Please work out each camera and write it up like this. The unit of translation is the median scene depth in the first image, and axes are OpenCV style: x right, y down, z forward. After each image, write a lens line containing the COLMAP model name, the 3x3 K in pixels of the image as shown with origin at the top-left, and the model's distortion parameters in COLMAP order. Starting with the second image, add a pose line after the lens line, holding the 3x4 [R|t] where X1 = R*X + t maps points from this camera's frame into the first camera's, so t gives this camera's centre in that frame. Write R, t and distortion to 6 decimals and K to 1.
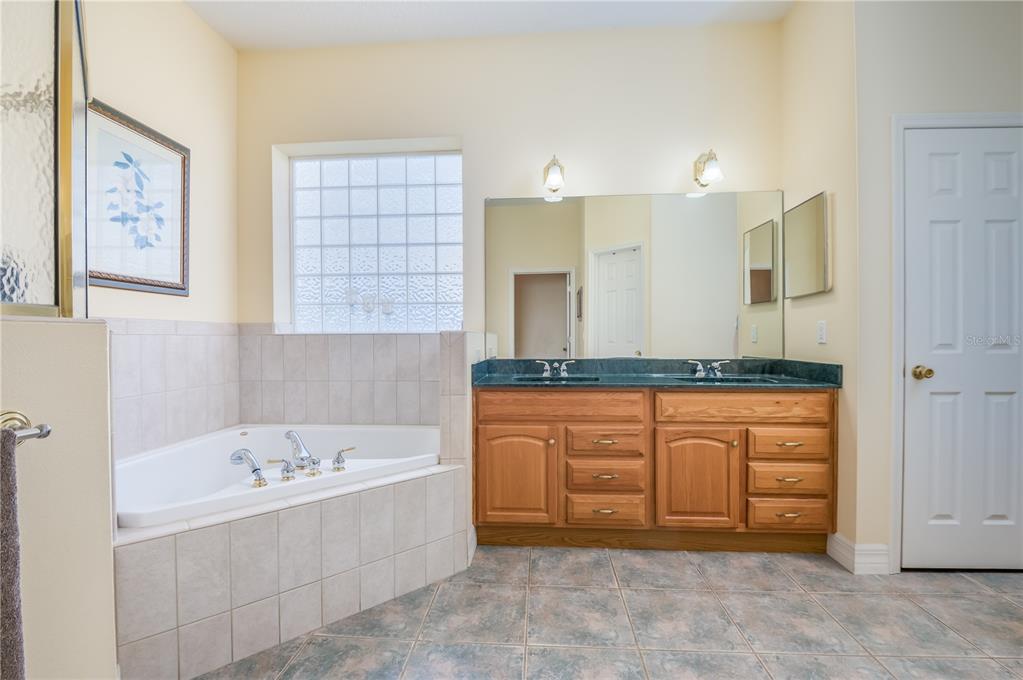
lens RADIAL K [[457.6, 0, 511.5], [0, 457.6, 340.0], [0, 0, 1]] dist [-0.001225, -0.008082]
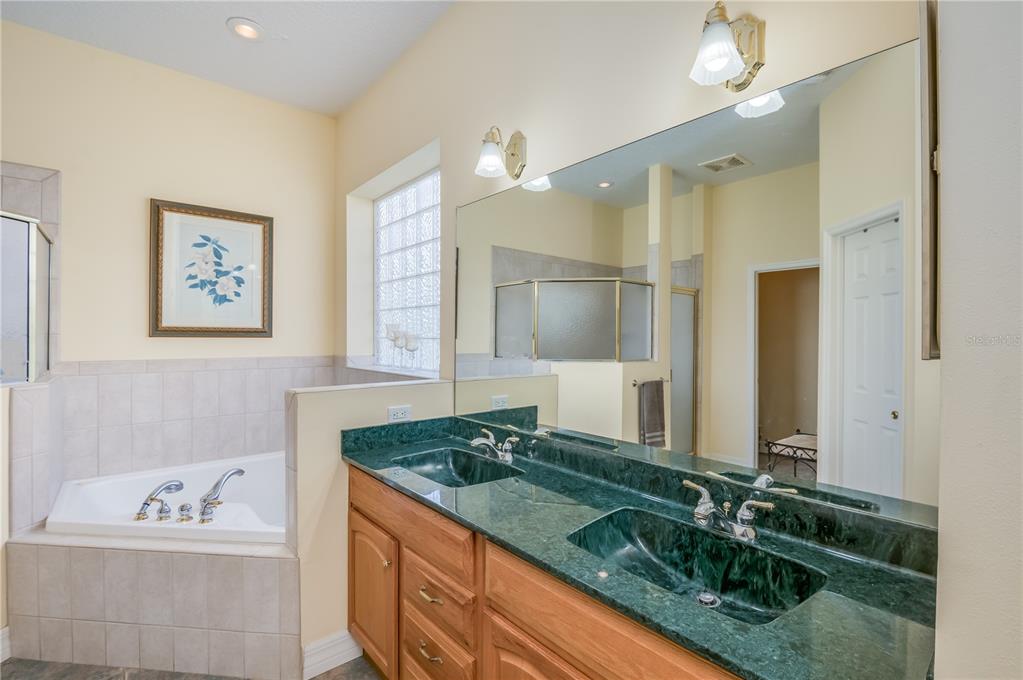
lens RADIAL K [[457.6, 0, 511.5], [0, 457.6, 340.0], [0, 0, 1]] dist [-0.001225, -0.008082]
pose [[0.703017, 0.011802, -0.711075, 0.714869], [-0.012633, 0.999912, 0.004106, -0.114973], [0.711061, 0.006097, 0.703104, 0.672157]]
